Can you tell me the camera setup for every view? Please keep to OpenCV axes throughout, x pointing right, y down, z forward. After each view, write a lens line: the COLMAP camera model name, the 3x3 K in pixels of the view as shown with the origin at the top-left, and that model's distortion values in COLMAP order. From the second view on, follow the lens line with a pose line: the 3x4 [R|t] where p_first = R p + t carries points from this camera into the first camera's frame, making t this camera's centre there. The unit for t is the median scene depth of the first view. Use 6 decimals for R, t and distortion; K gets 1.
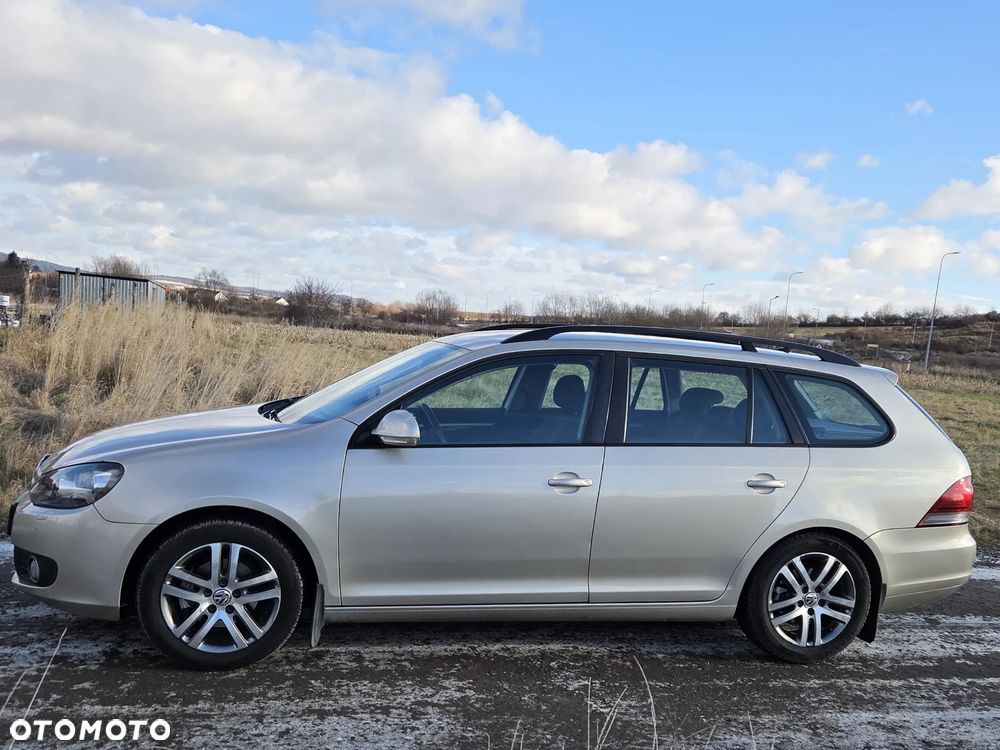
lens RADIAL K [[917.7, 0, 526.3], [0, 917.7, 513.1], [0, 0, 1]] dist [0.060770, -0.028858]
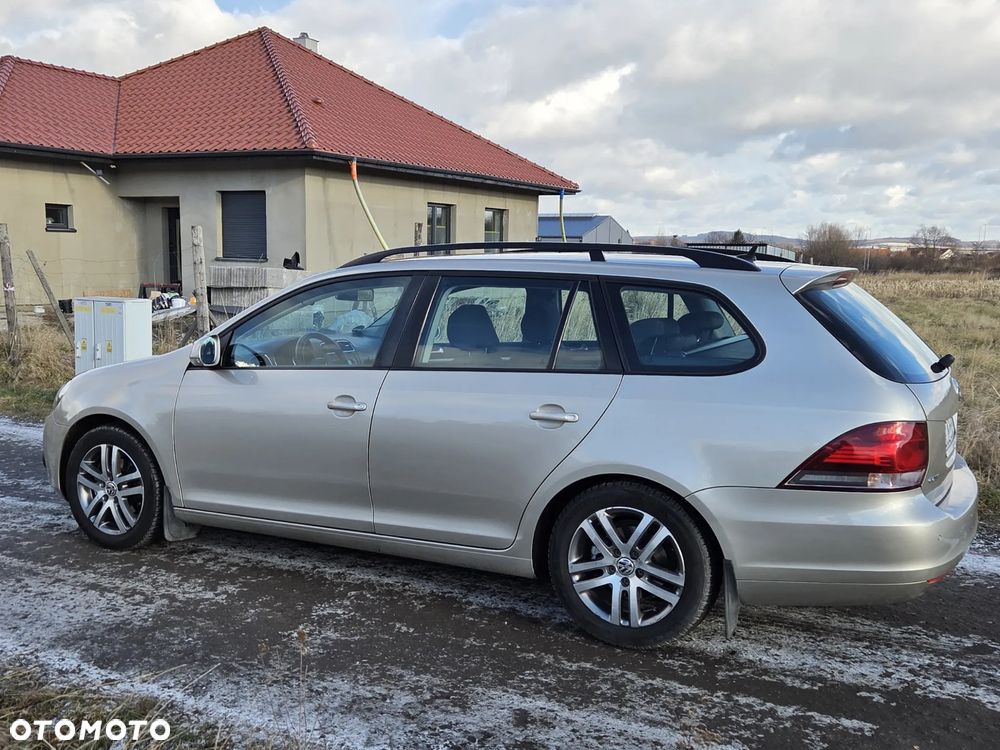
lens RADIAL K [[973.2, 0, 500.7], [0, 973.2, 460.5], [0, 0, 1]] dist [0.083993, -0.069271]
pose [[0.751592, 0.058325, -0.657045, 0.776232], [-0.076430, 0.997074, 0.001081, 0.010077], [0.655186, 0.049405, 0.753850, 0.295525]]
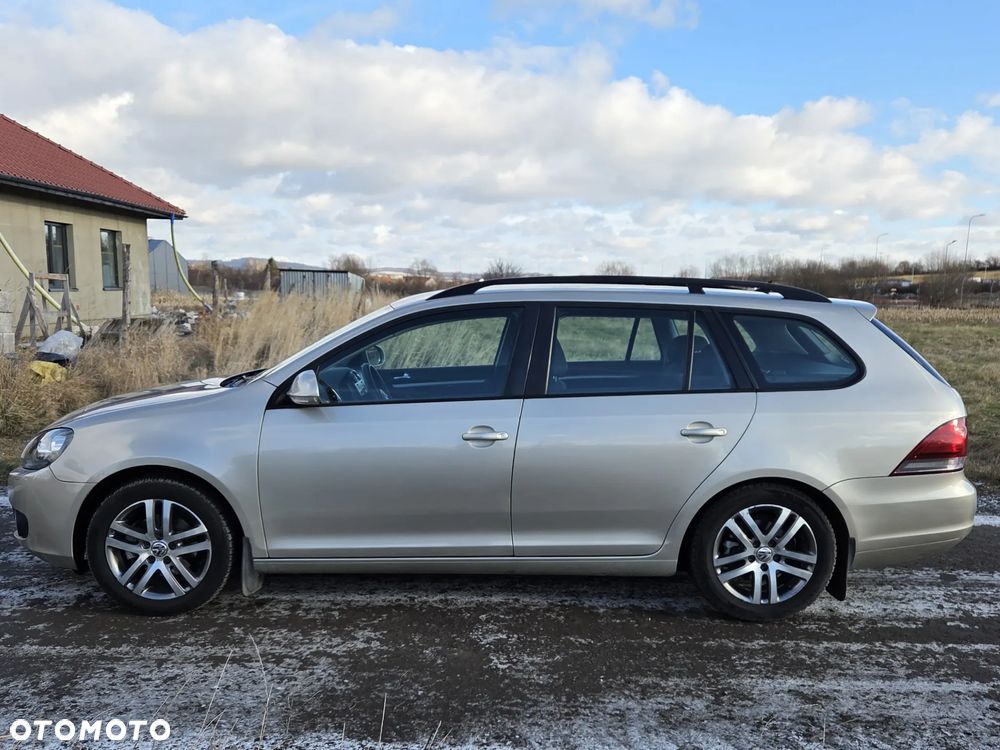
lens RADIAL K [[823.1, 0, 499.1], [0, 823.1, 489.4], [0, 0, 1]] dist [0.067471, -0.059239]
pose [[0.971872, -0.008943, -0.235340, 0.246507], [0.016010, 0.999476, 0.028137, -0.000552], [0.234965, -0.031113, 0.971506, 0.121410]]
